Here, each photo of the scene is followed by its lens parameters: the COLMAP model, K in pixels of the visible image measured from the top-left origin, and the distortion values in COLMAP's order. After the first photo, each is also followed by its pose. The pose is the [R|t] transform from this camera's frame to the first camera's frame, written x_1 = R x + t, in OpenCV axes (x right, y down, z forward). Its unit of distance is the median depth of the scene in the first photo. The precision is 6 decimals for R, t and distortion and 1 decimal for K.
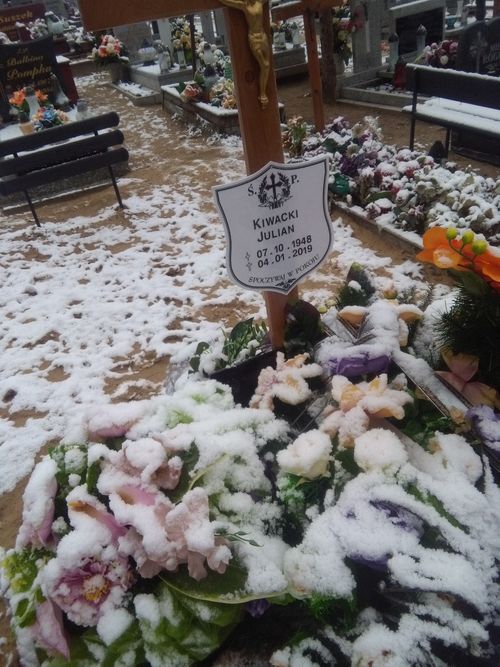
lens RADIAL K [[580.0, 0, 250.0], [0, 580.0, 333.5], [0, 0, 1]] dist [0.088602, -0.120607]
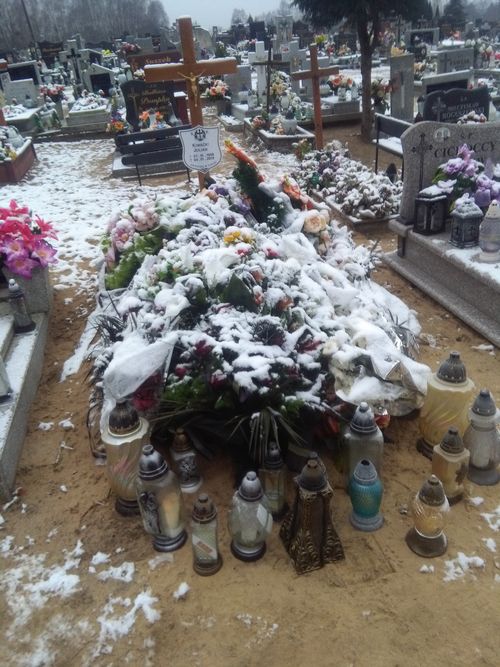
lens RADIAL K [[580.0, 0, 250.0], [0, 580.0, 333.5], [0, 0, 1]] dist [0.088602, -0.120607]
pose [[0.975440, 0.148555, -0.162630, 0.202370], [-0.159036, 0.985829, -0.053378, 0.194288], [0.152396, 0.077931, 0.985242, -0.413087]]
